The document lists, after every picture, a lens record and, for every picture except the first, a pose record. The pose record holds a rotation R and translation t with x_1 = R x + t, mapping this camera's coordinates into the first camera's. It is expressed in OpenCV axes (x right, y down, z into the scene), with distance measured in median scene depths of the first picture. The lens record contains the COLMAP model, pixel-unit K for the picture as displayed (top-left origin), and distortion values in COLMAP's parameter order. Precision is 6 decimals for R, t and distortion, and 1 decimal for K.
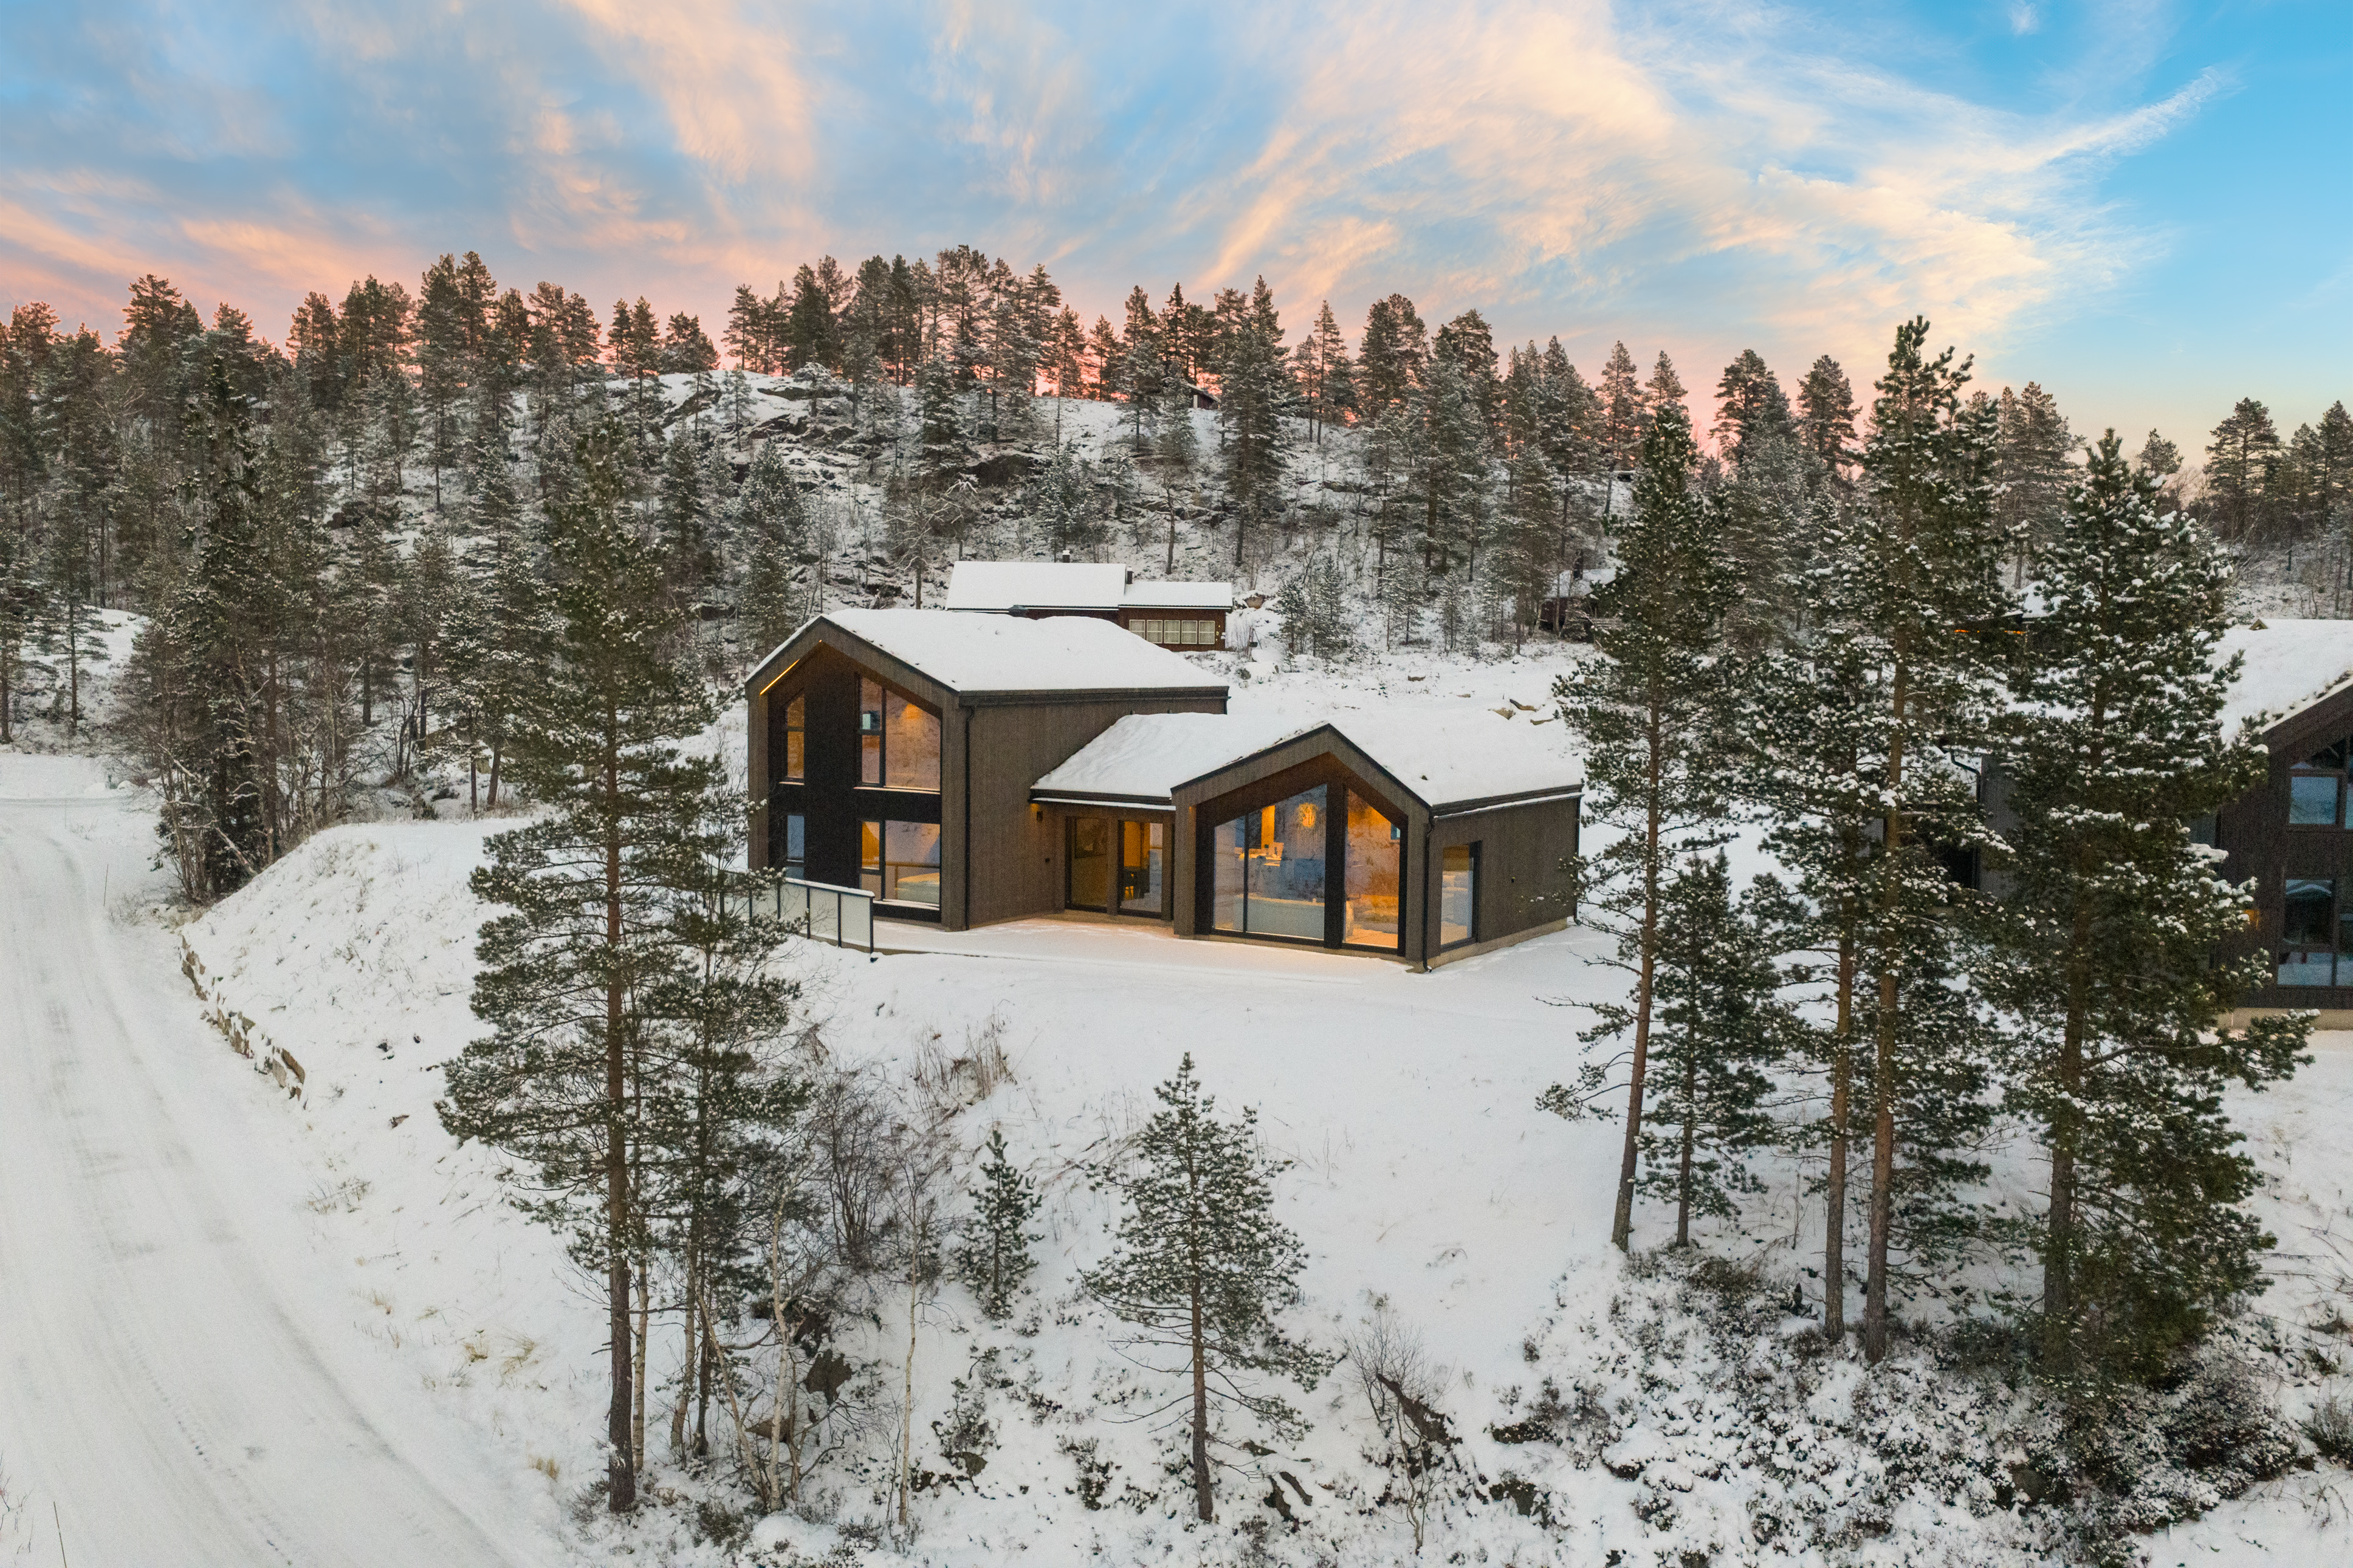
lens RADIAL K [[1943.1, 0, 1190.3], [0, 1943.1, 789.9], [0, 0, 1]] dist [0.002064, -0.004284]
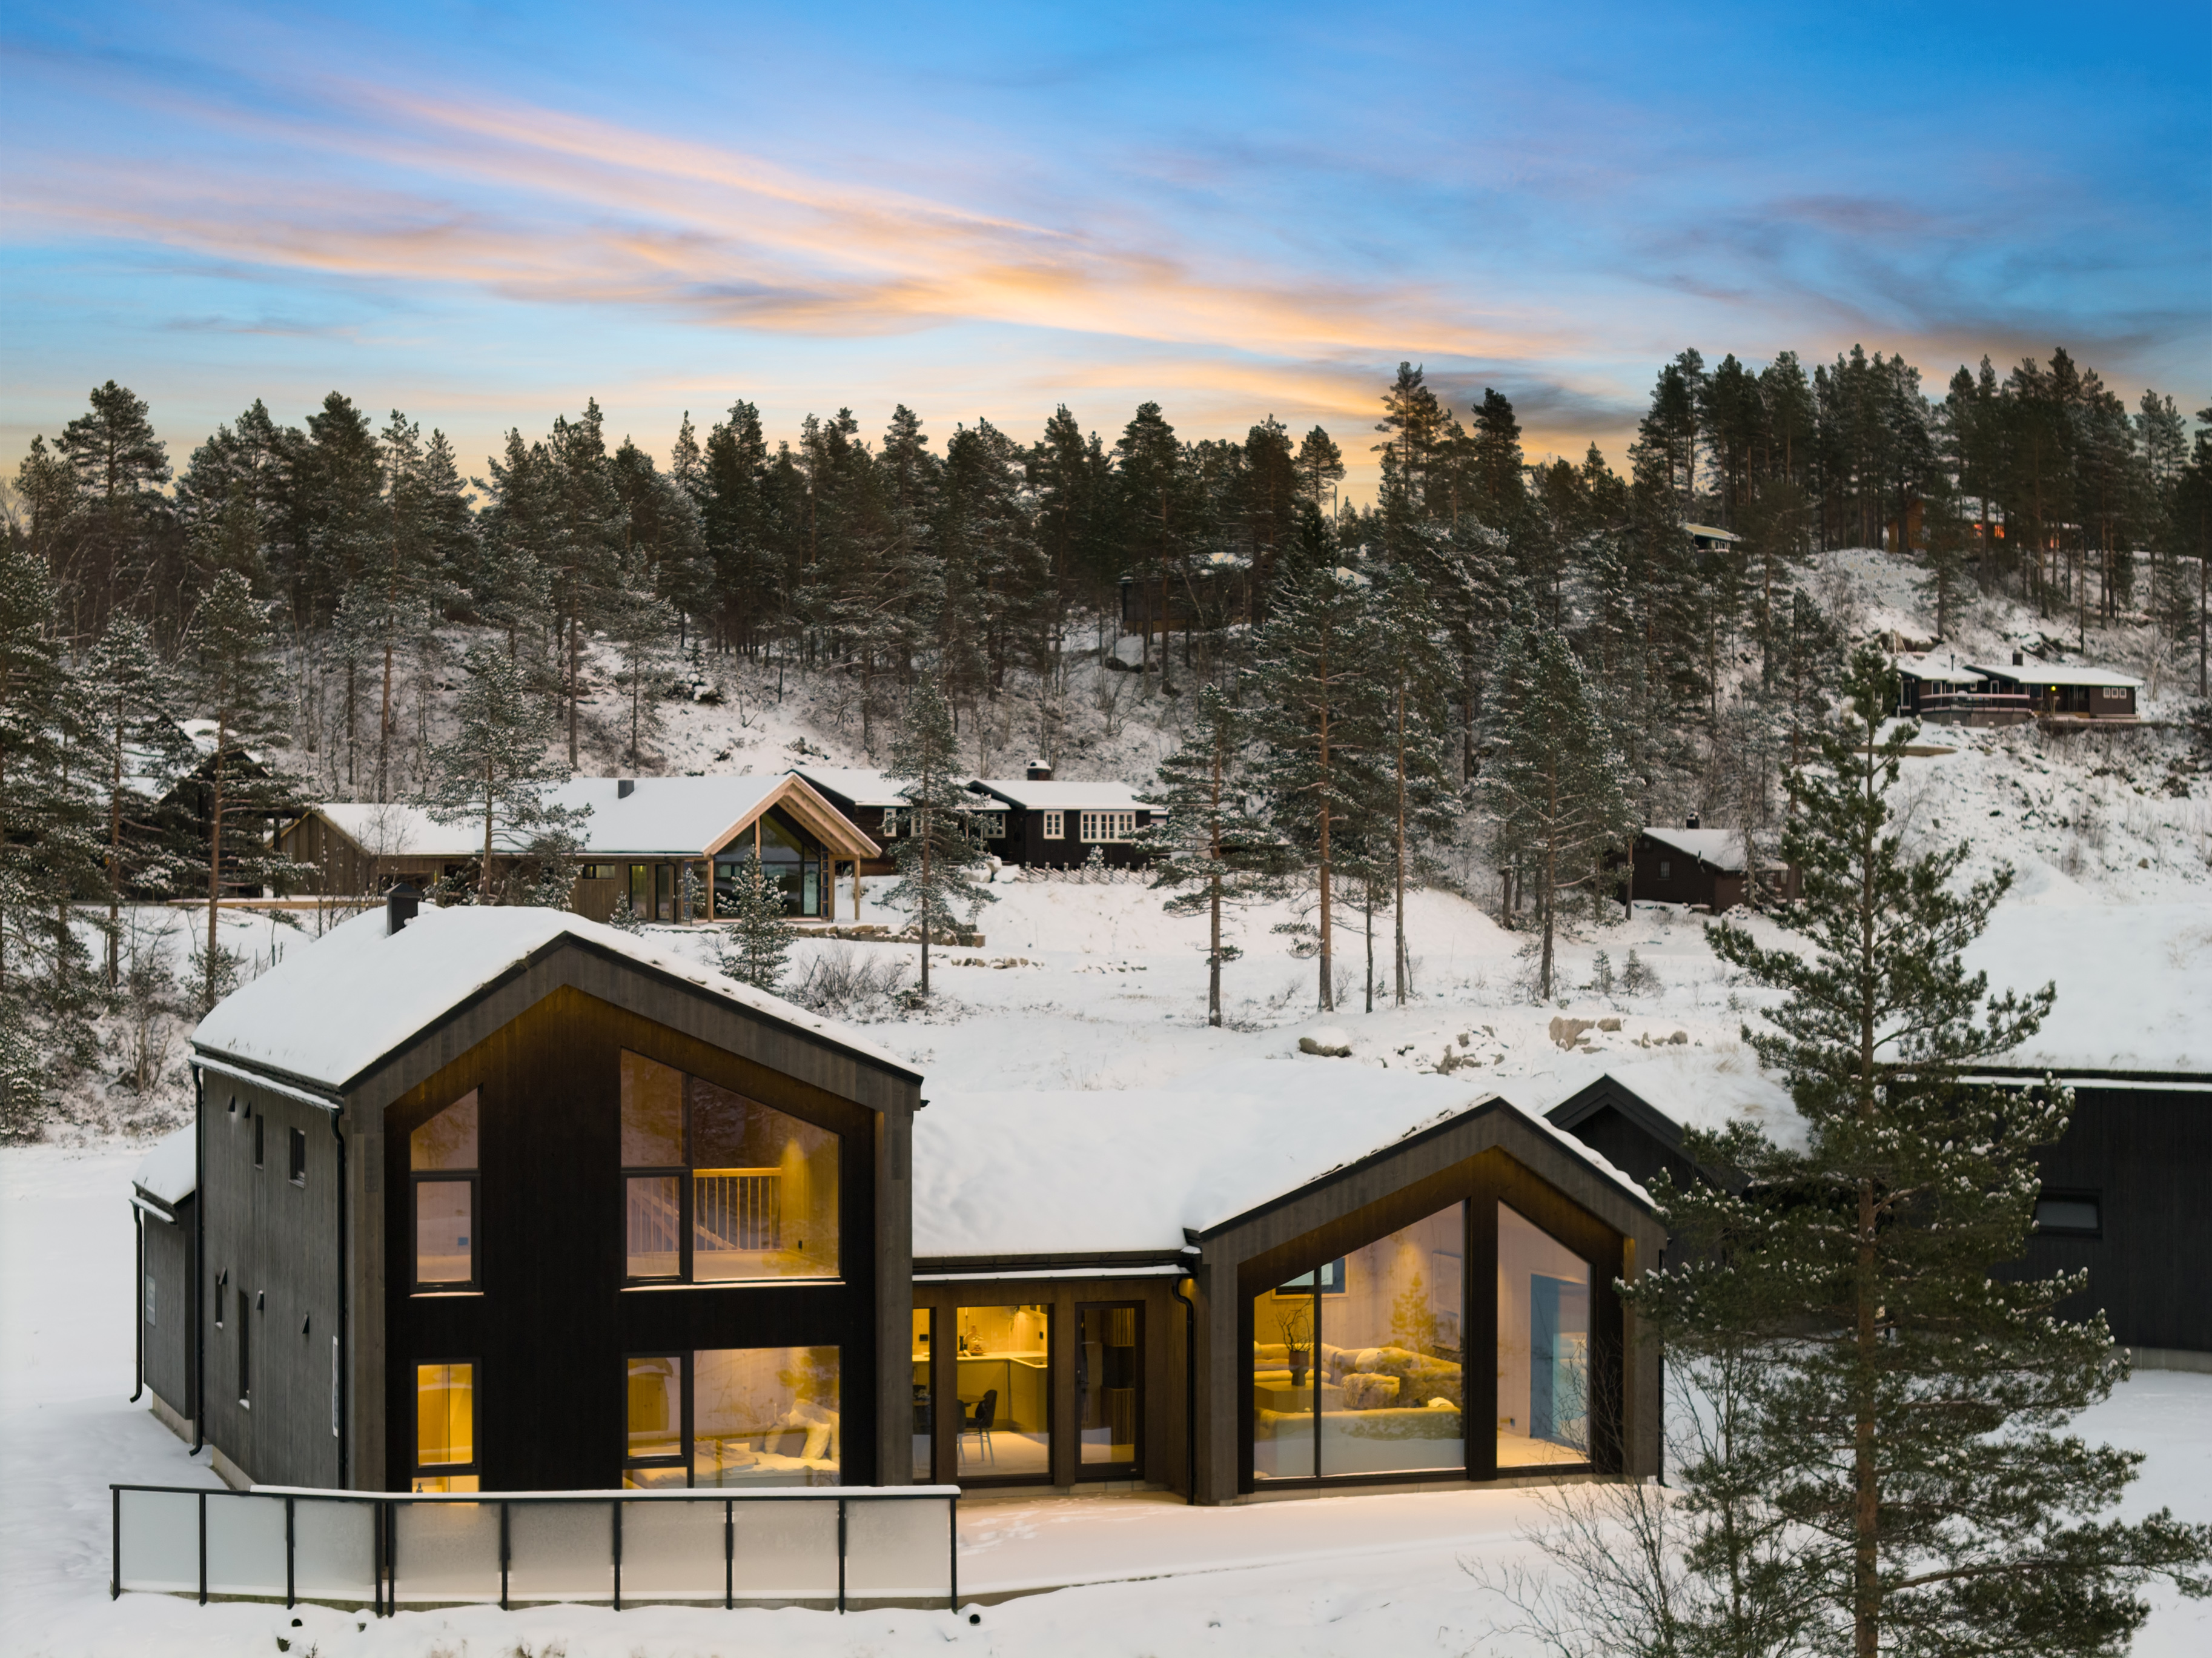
lens RADIAL K [[4469.2, 0, 1106.0], [0, 4469.2, 829.0], [0, 0, 1]] dist [-0.271523, 1.385052]
pose [[0.614861, -0.009302, 0.788581, -0.230338], [0.065278, 0.997099, -0.039135, -0.015117], [-0.785929, 0.075540, 0.613684, 0.056843]]
